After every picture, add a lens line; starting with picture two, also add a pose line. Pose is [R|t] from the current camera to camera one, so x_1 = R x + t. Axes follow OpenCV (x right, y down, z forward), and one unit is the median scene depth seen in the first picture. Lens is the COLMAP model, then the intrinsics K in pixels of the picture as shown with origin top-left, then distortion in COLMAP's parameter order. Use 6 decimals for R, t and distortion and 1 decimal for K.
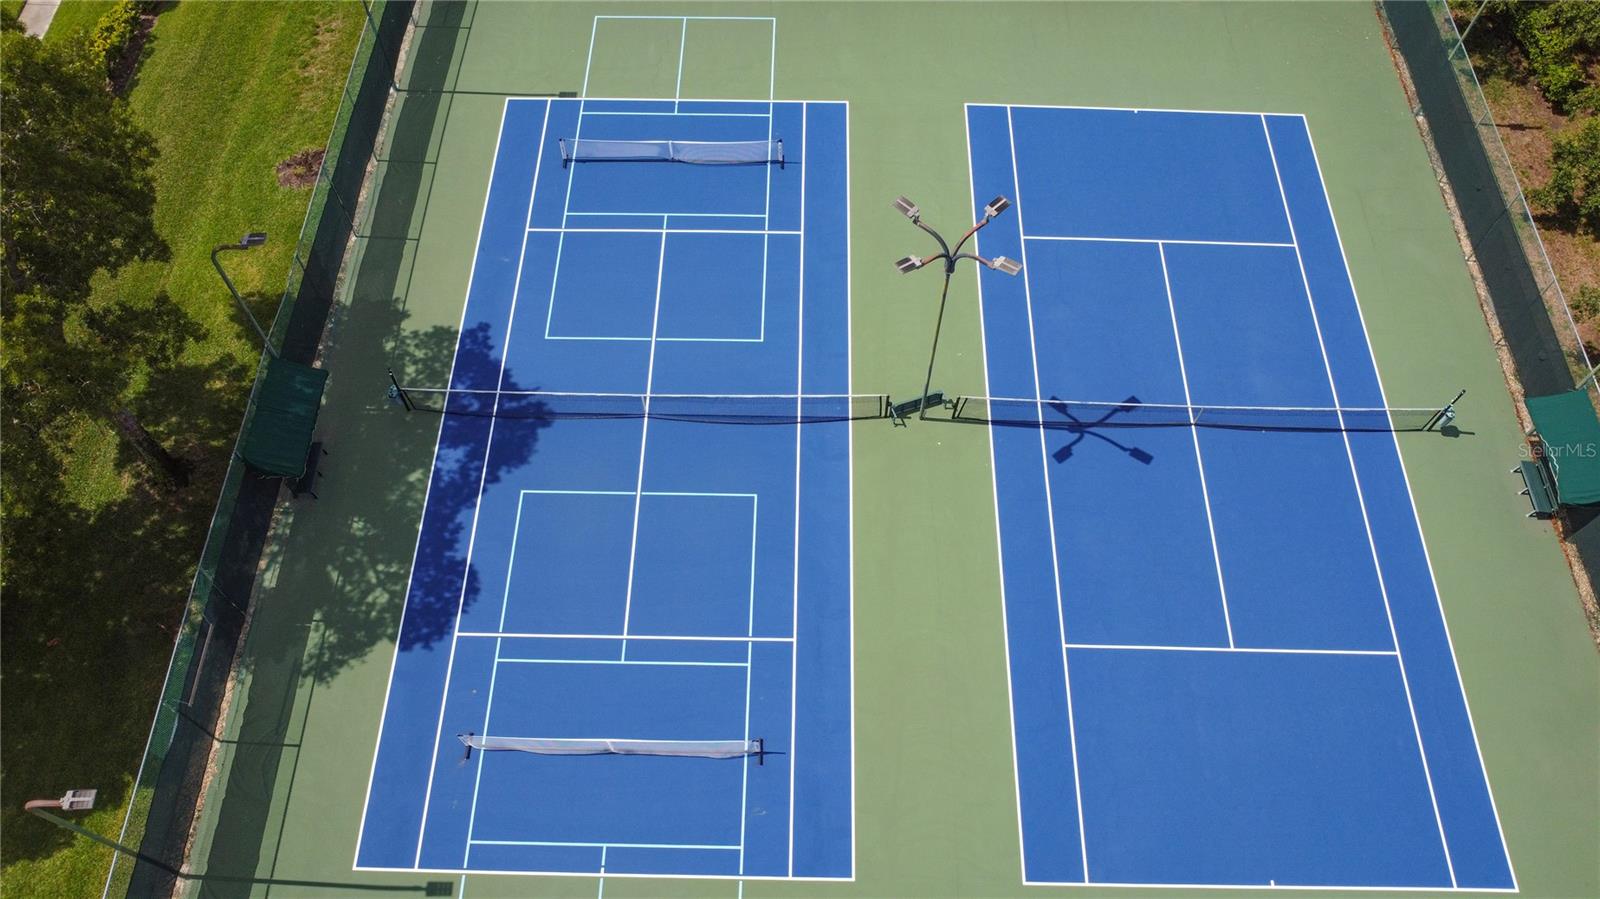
lens RADIAL K [[1156.3, 0, 800.0], [0, 1156.3, 449.5], [0, 0, 1]] dist [-0.035118, -0.001475]
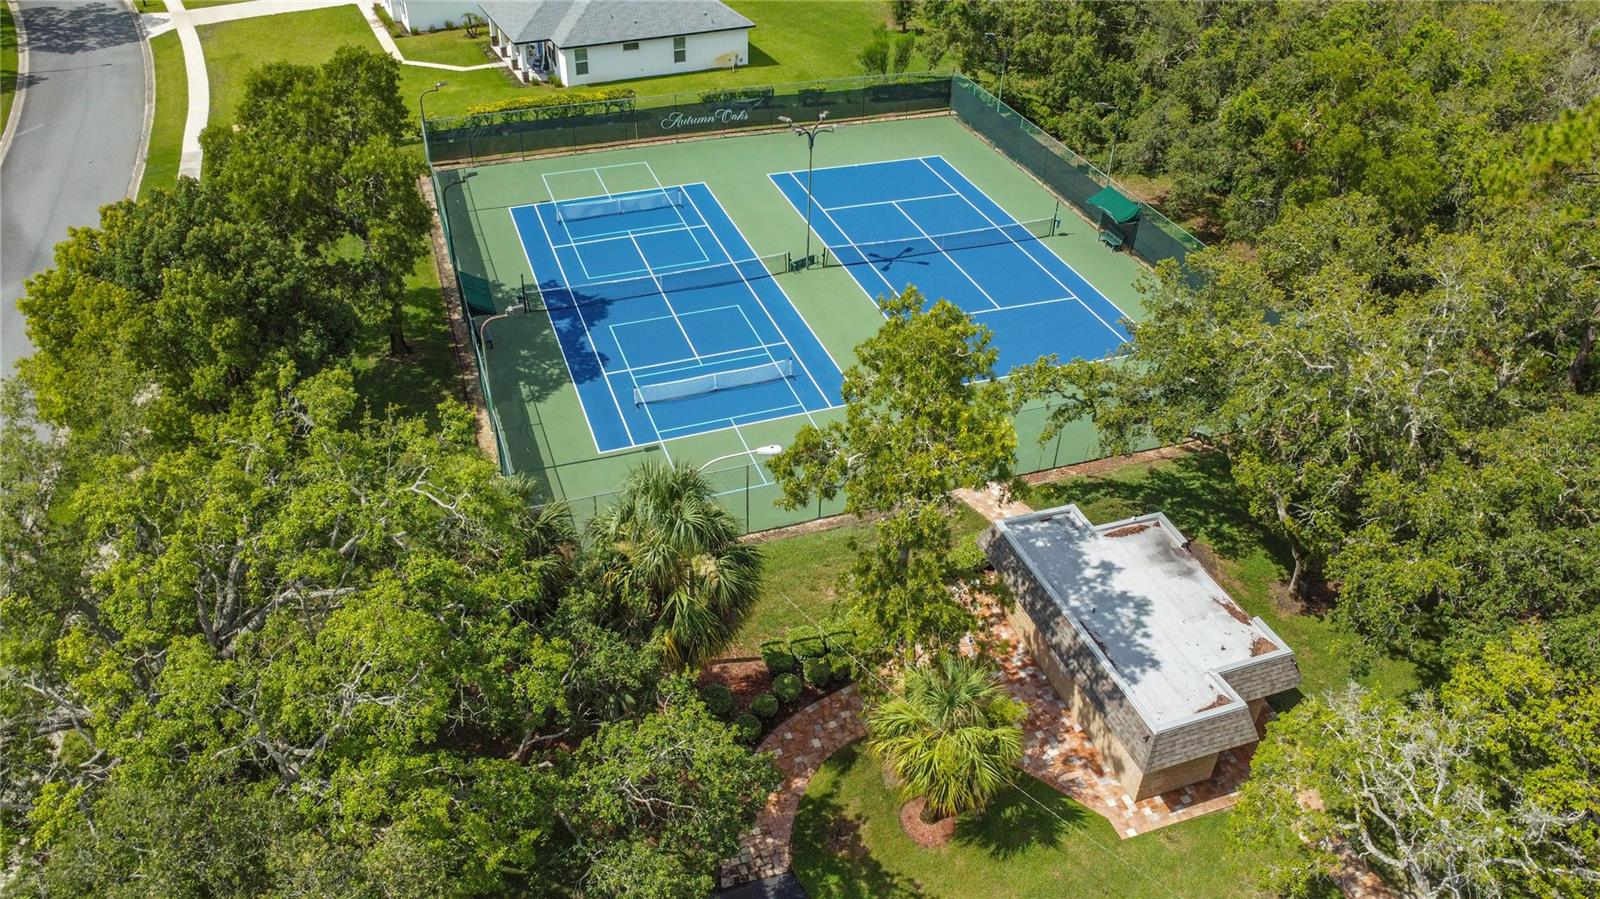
lens RADIAL K [[1156.3, 0, 800.0], [0, 1156.3, 449.5], [0, 0, 1]] dist [-0.035118, -0.001475]
pose [[0.936736, -0.201719, 0.286067, -0.494367], [0.299052, 0.885924, -0.354551, 0.882328], [-0.181913, 0.417670, 0.890202, -0.522015]]
